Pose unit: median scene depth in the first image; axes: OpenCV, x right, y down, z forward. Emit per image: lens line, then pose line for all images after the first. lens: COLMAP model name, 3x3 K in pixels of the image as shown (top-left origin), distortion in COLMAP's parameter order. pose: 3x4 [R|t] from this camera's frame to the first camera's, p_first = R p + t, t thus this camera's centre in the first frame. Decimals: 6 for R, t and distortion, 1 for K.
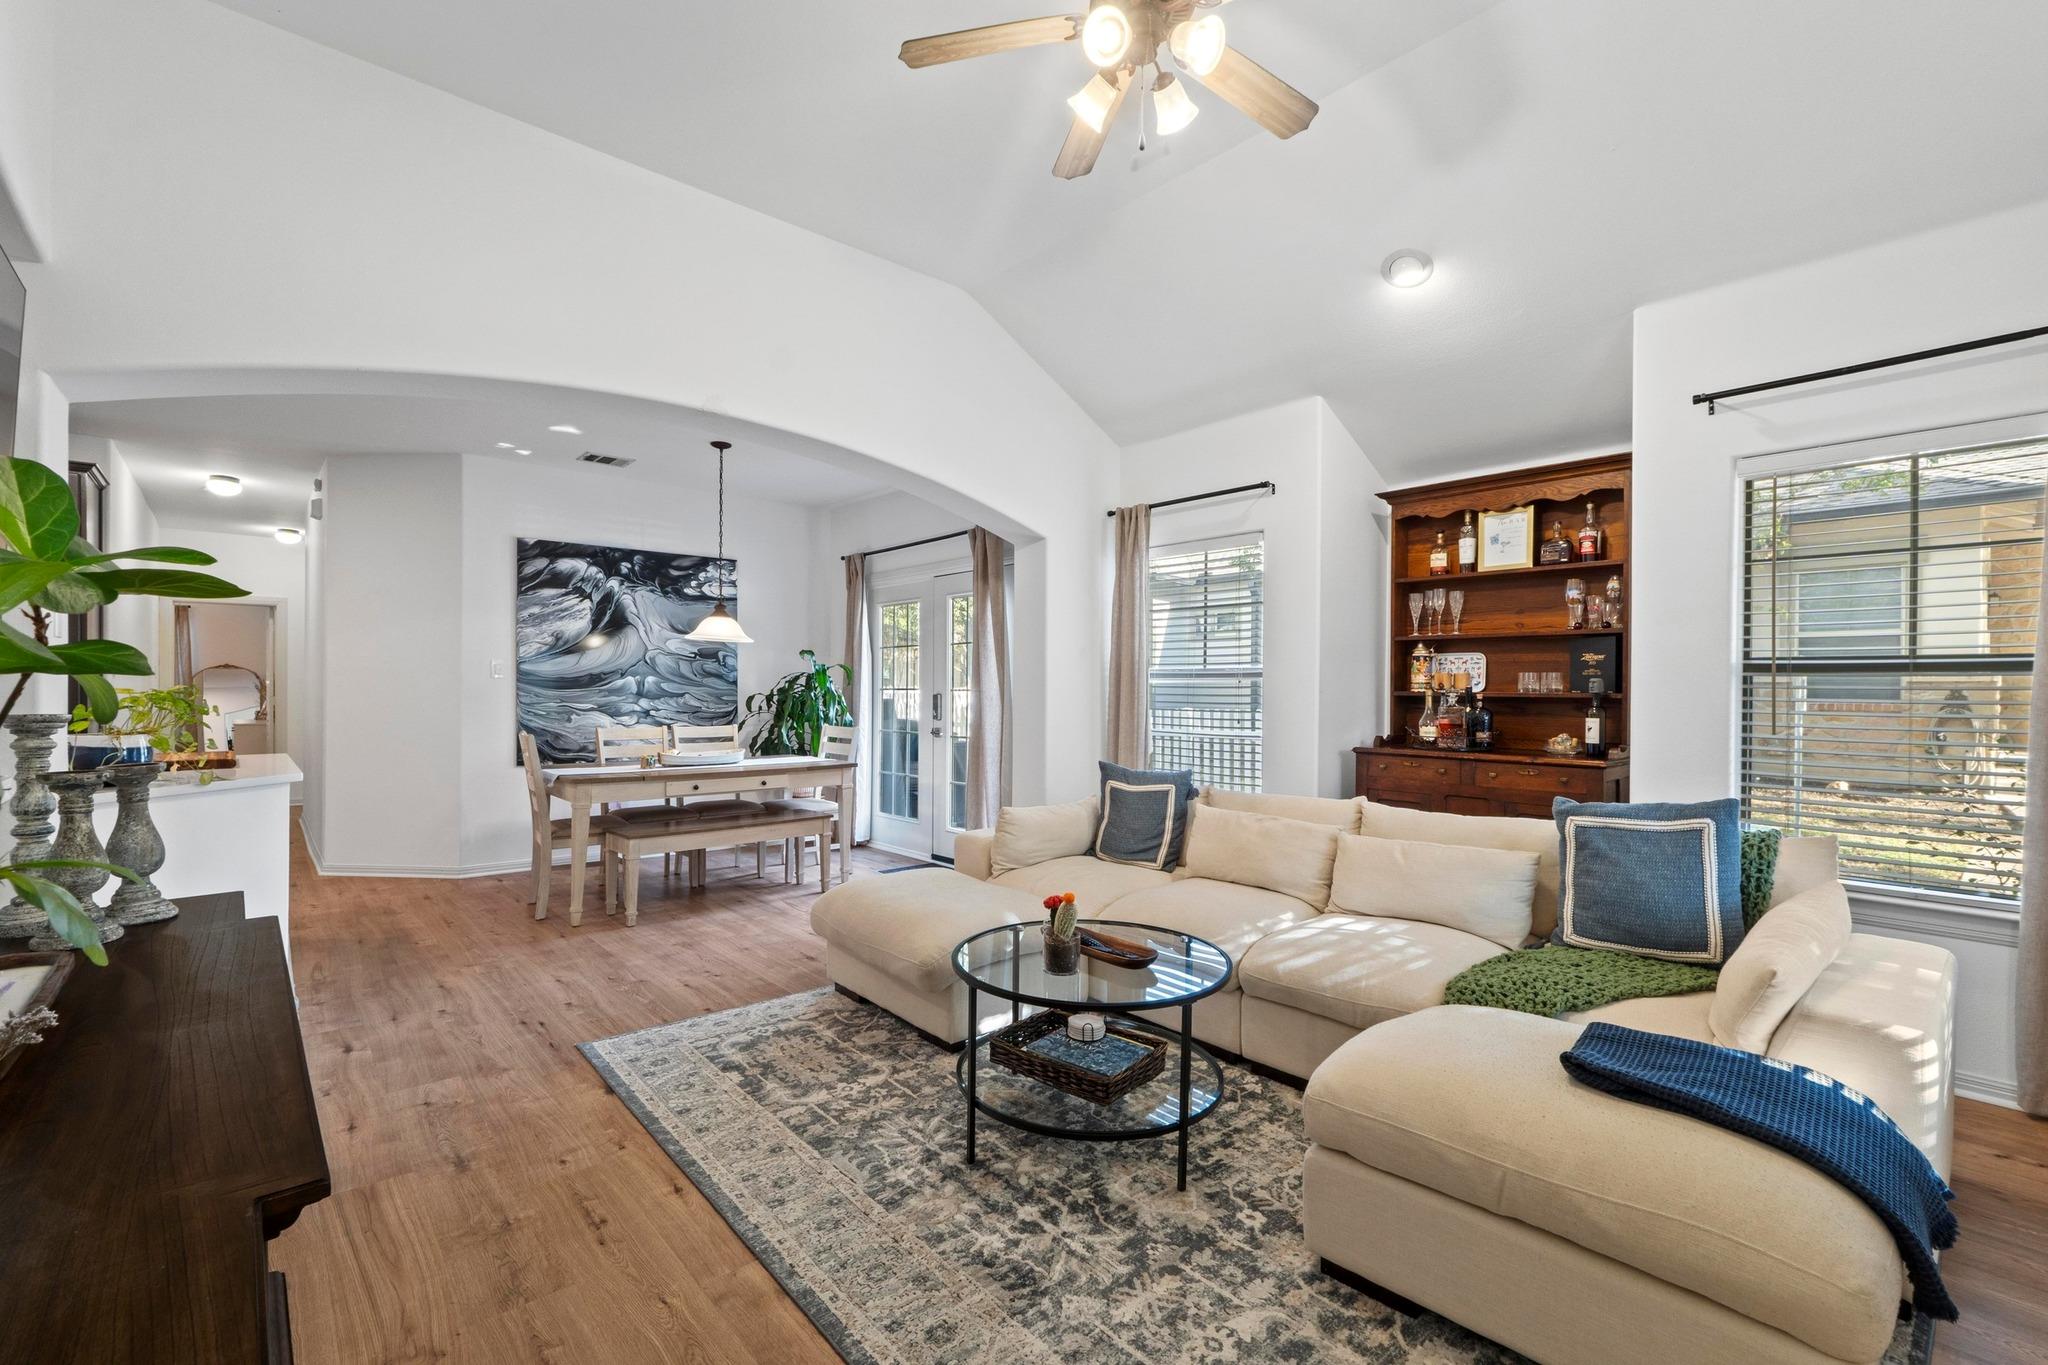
lens RADIAL K [[877.2, 0, 1025.3], [0, 877.2, 707.4], [0, 0, 1]] dist [-0.009184, -0.000172]
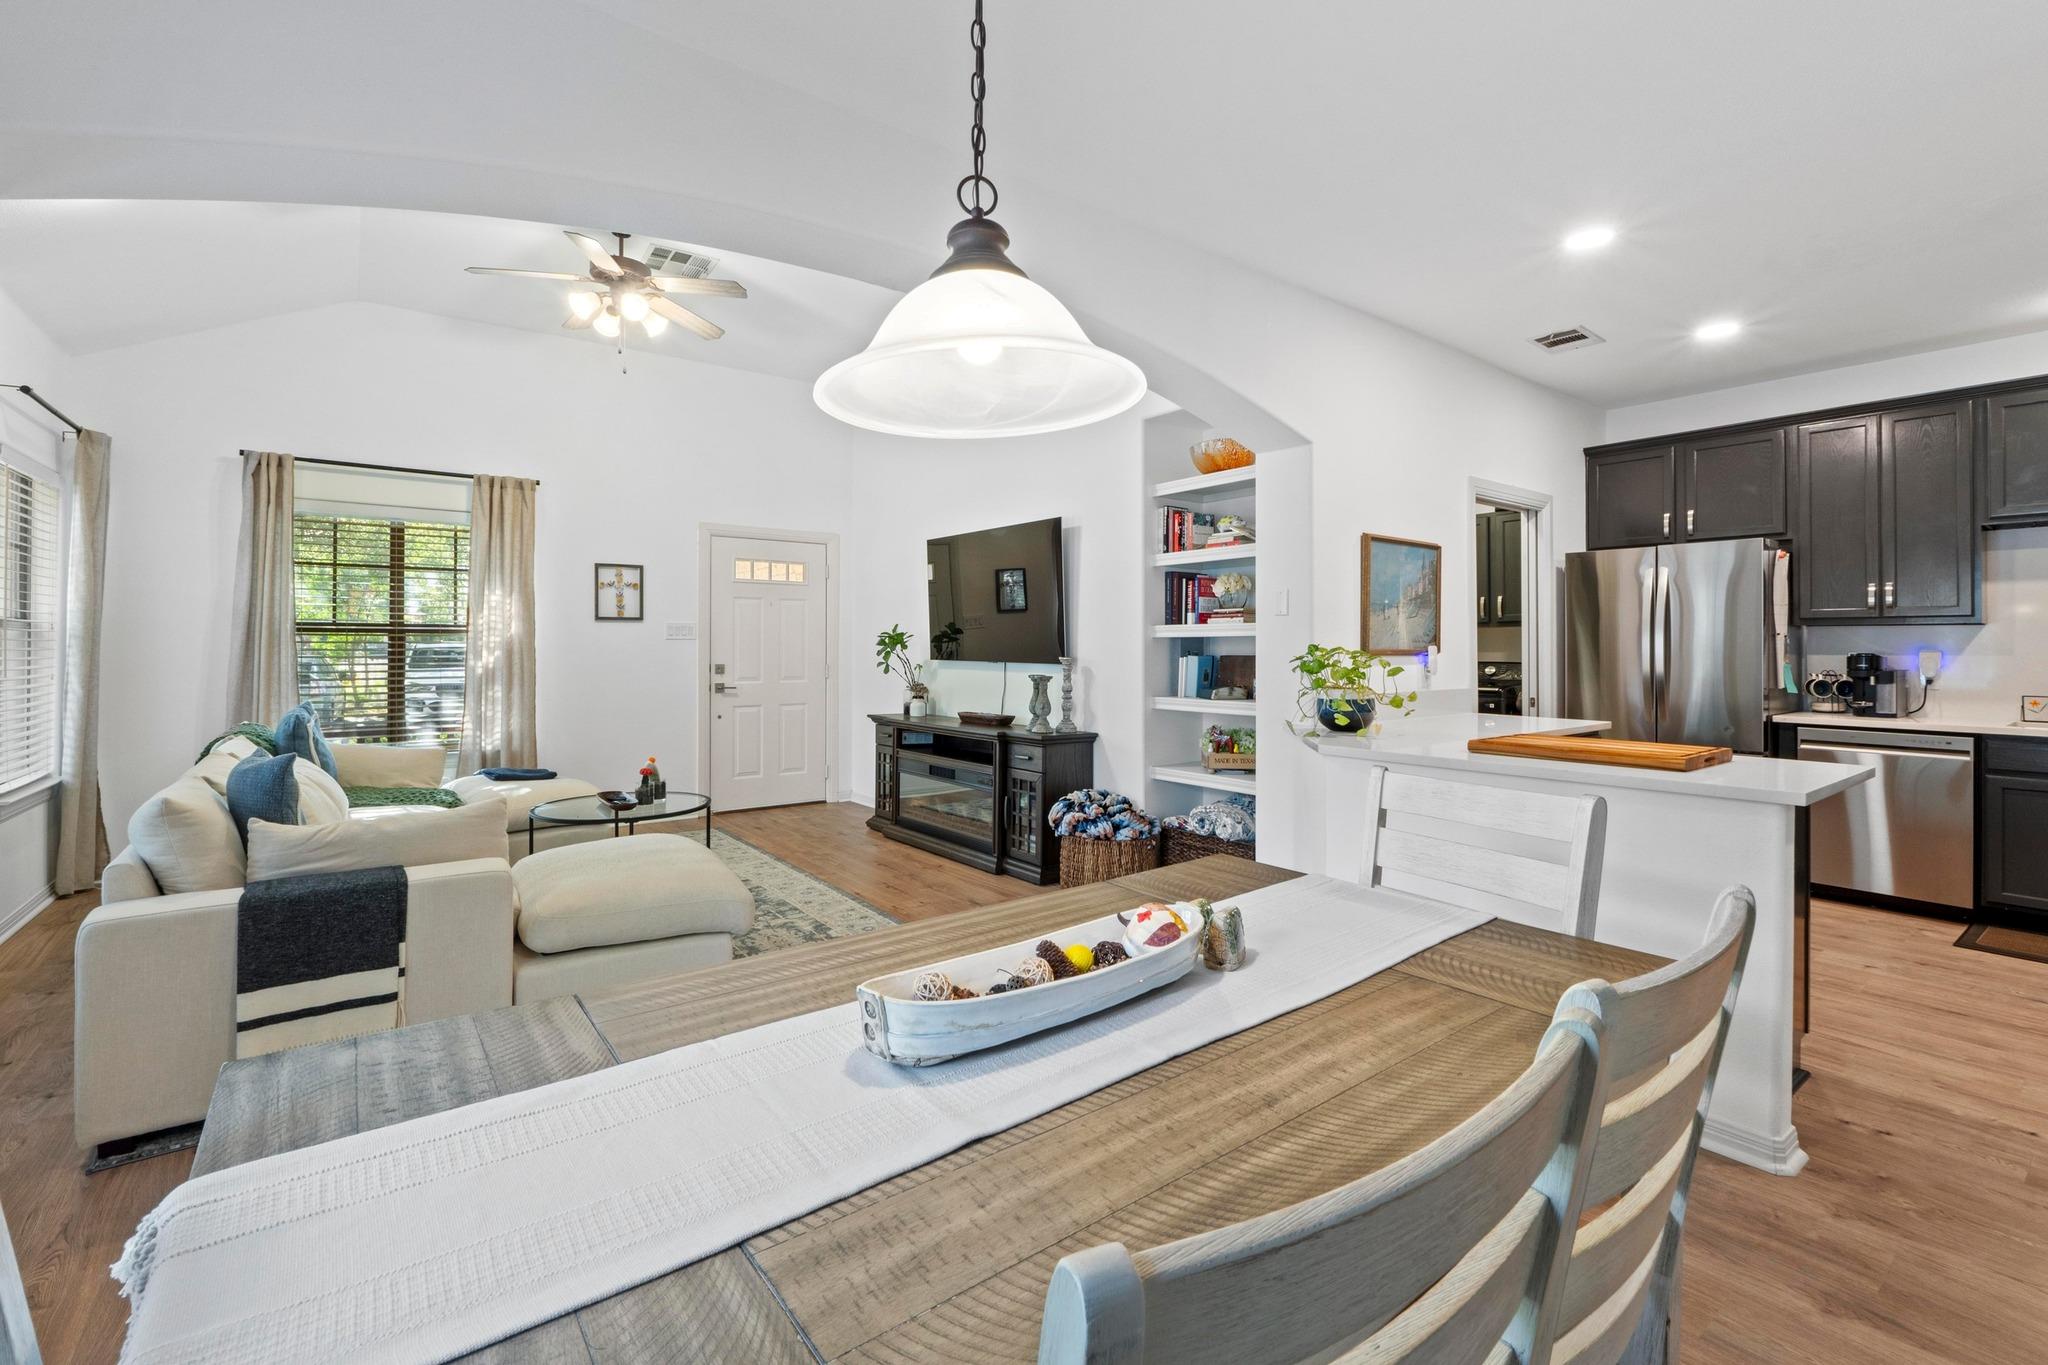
lens RADIAL K [[890.3, 0, 1026.8], [0, 890.3, 639.1], [0, 0, 1]] dist [-0.002770, -0.000458]
pose [[-0.996815, -0.008125, 0.079337, -0.523491], [-0.007270, 0.999912, 0.011056, -0.035960], [-0.079420, 0.010444, -0.996787, 1.668075]]
